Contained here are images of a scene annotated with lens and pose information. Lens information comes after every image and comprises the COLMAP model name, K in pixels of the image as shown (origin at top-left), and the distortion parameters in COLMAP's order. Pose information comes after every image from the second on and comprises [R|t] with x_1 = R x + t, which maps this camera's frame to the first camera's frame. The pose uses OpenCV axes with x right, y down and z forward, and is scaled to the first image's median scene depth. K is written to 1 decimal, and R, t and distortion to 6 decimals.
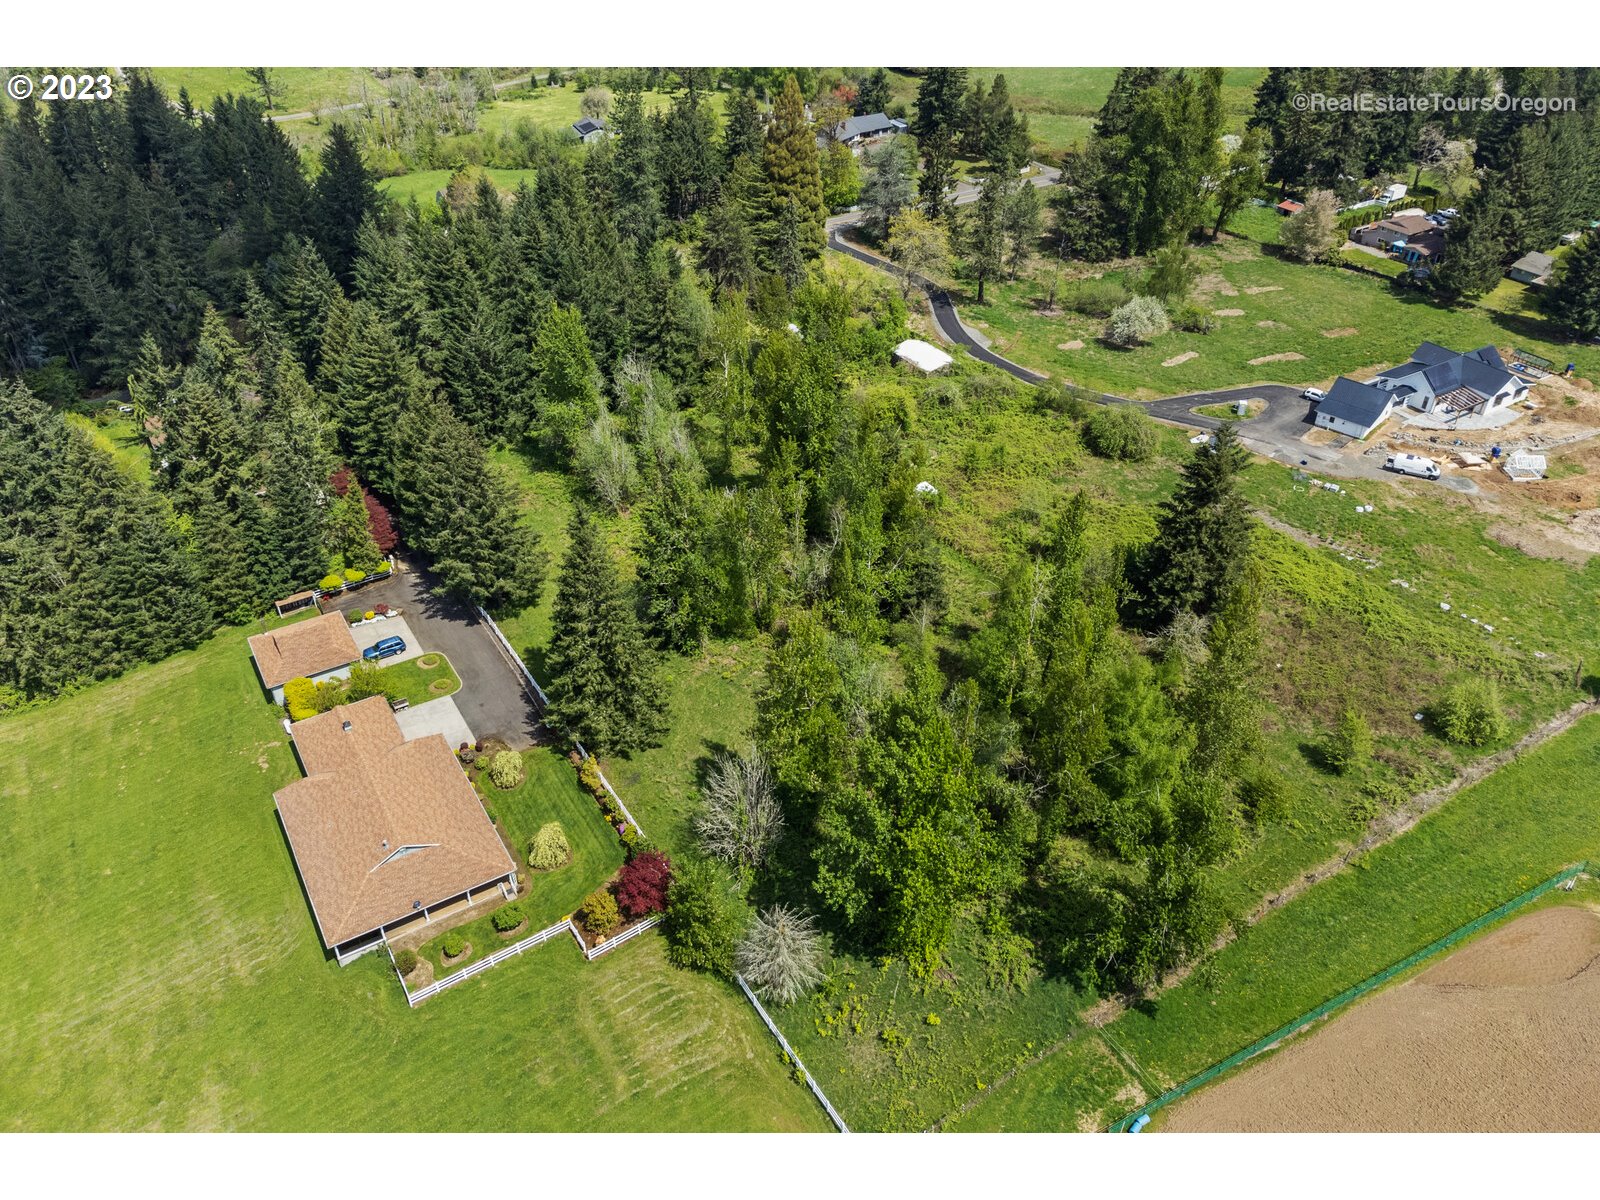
lens RADIAL K [[1190.9, 0, 797.5], [0, 1190.9, 597.1], [0, 0, 1]] dist [0.003254, -0.002369]
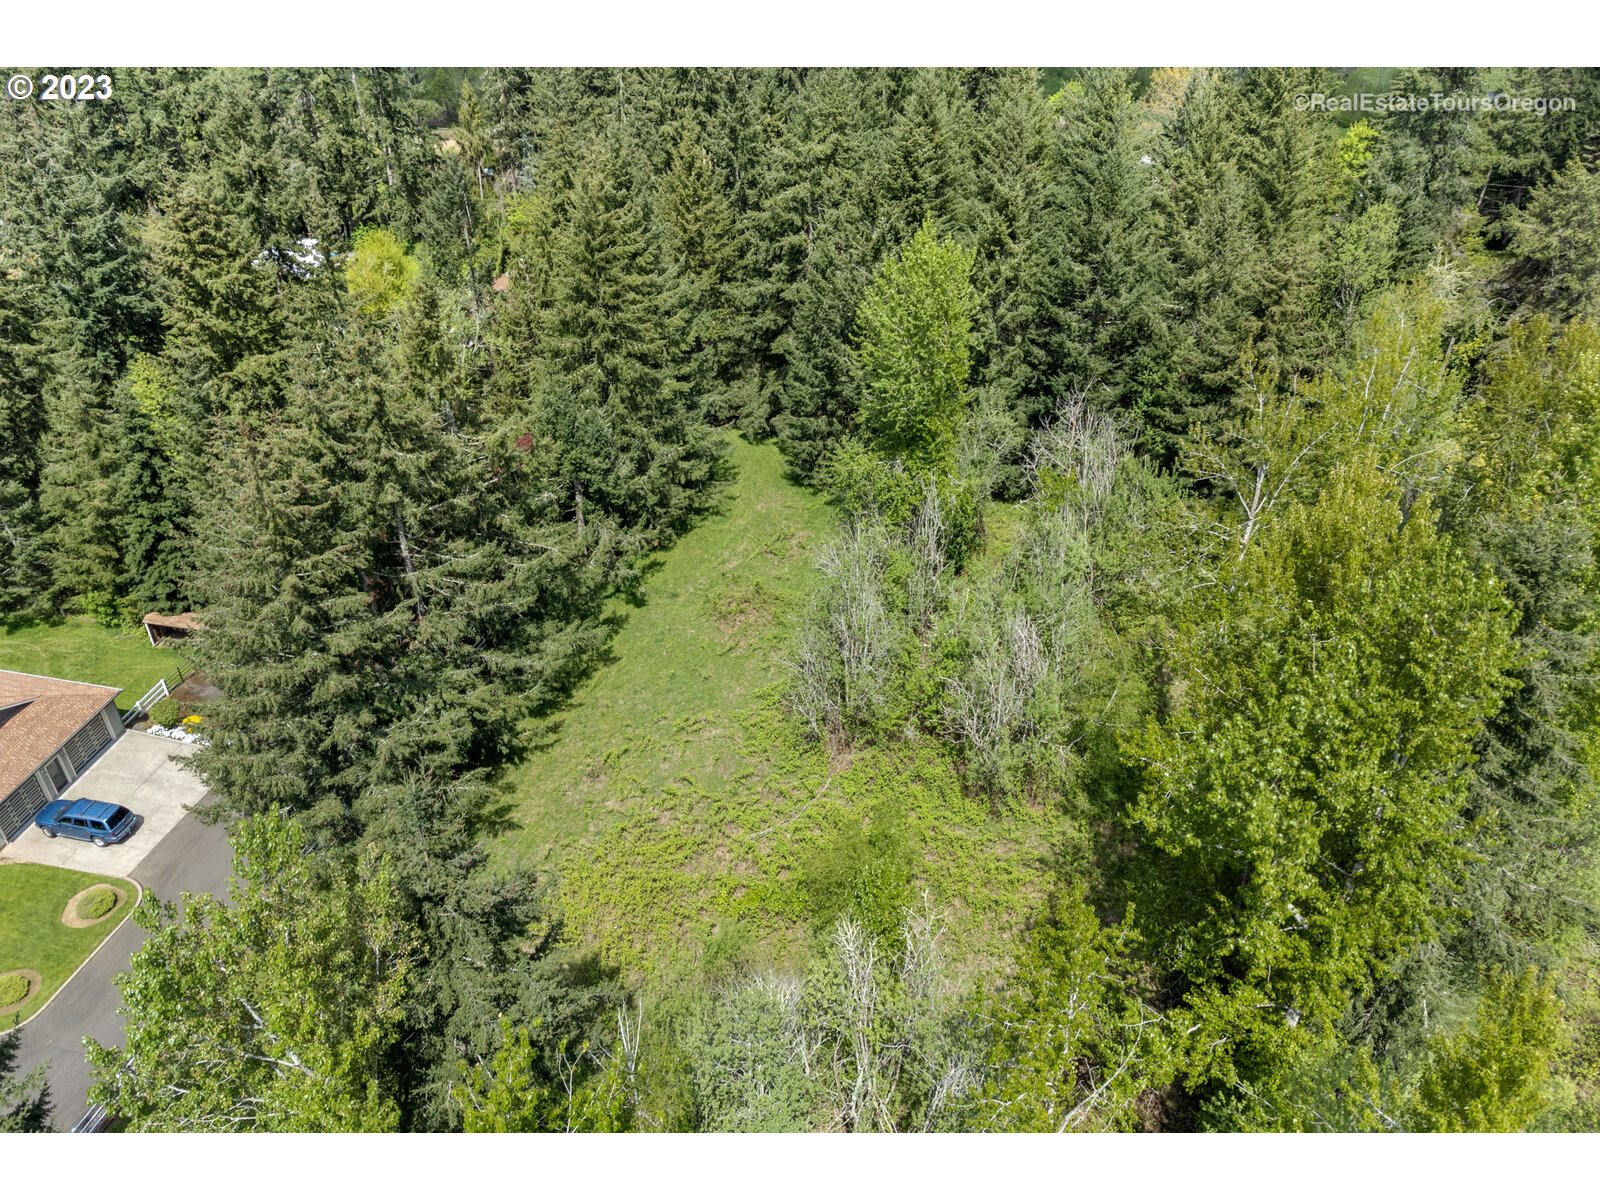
lens RADIAL K [[1190.9, 0, 797.3], [0, 1190.9, 588.5], [0, 0, 1]] dist [0.003254, -0.002369]
pose [[0.716410, 0.401099, -0.570855, 0.044040], [-0.409309, 0.904246, 0.121675, -0.151192], [0.564998, 0.146487, 0.811985, 0.610157]]
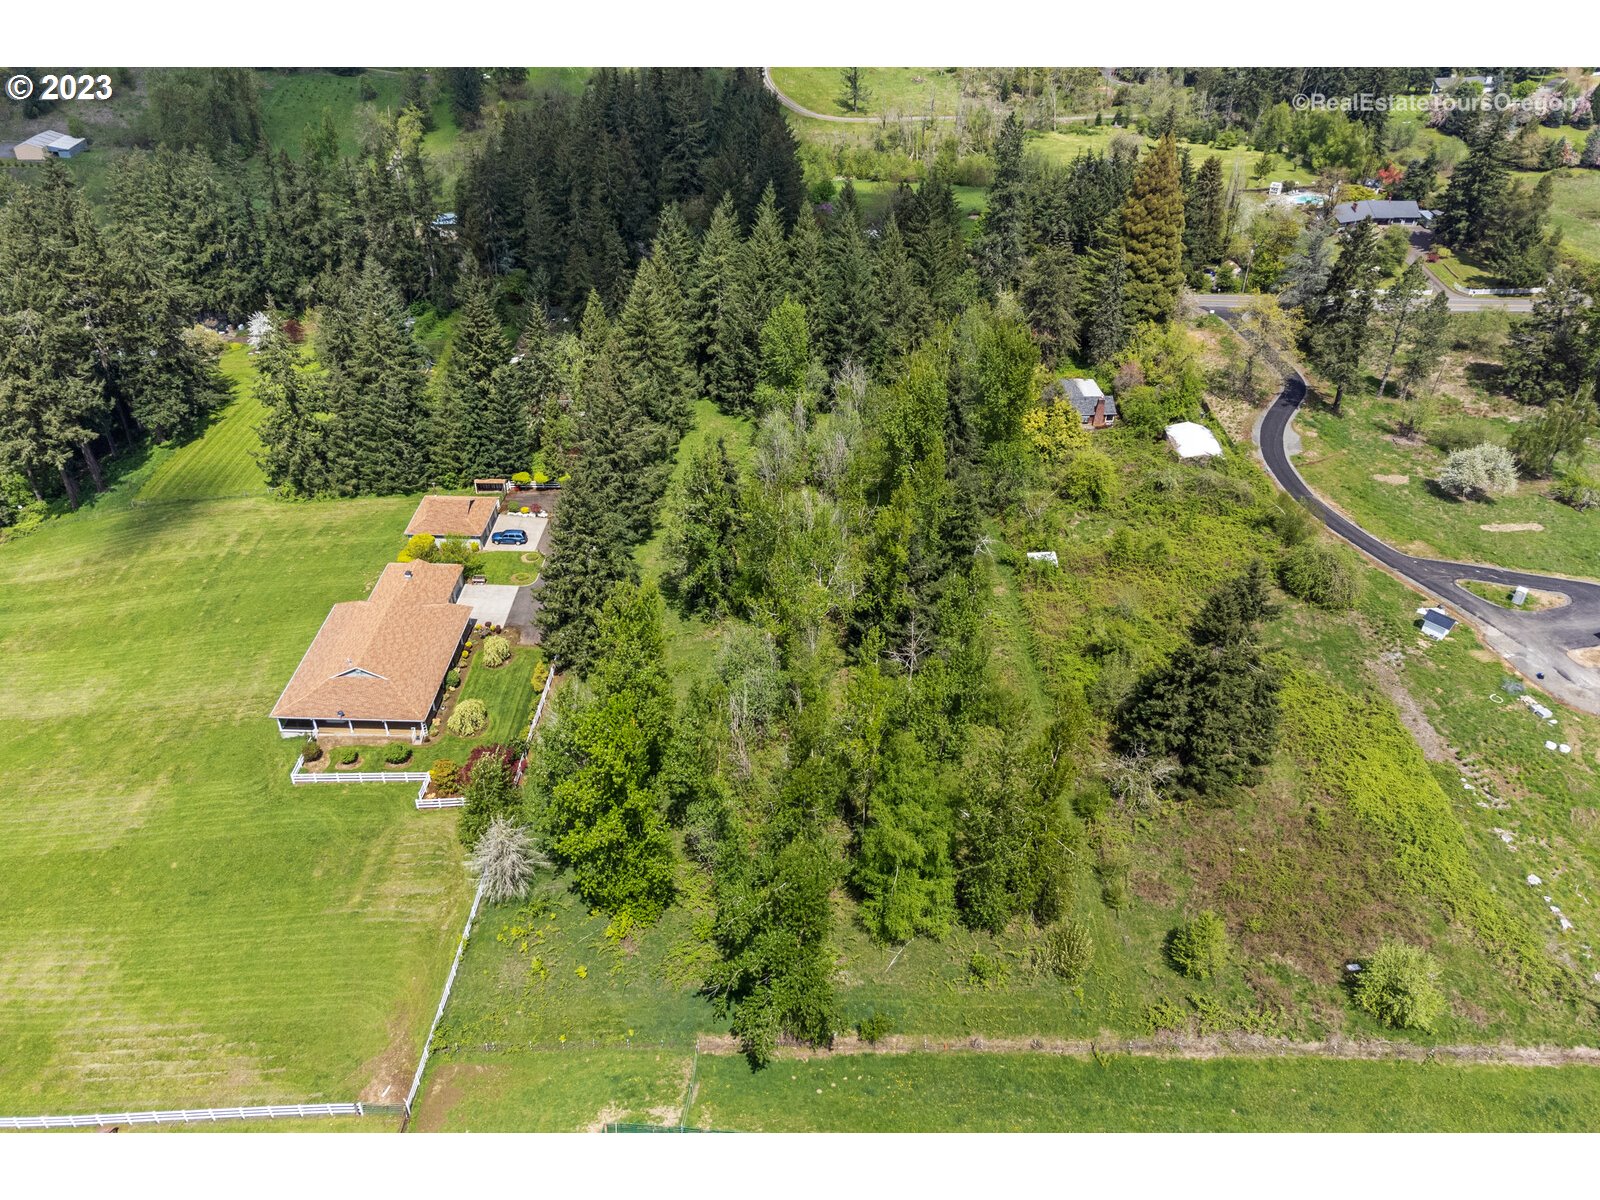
lens RADIAL K [[1190.9, 0, 804.4], [0, 1190.9, 599.0], [0, 0, 1]] dist [0.003254, -0.002369]
pose [[0.842896, 0.312309, -0.438166, 0.344613], [-0.323222, 0.944909, 0.051717, -0.042617], [0.430179, 0.098033, 0.897405, 0.052426]]
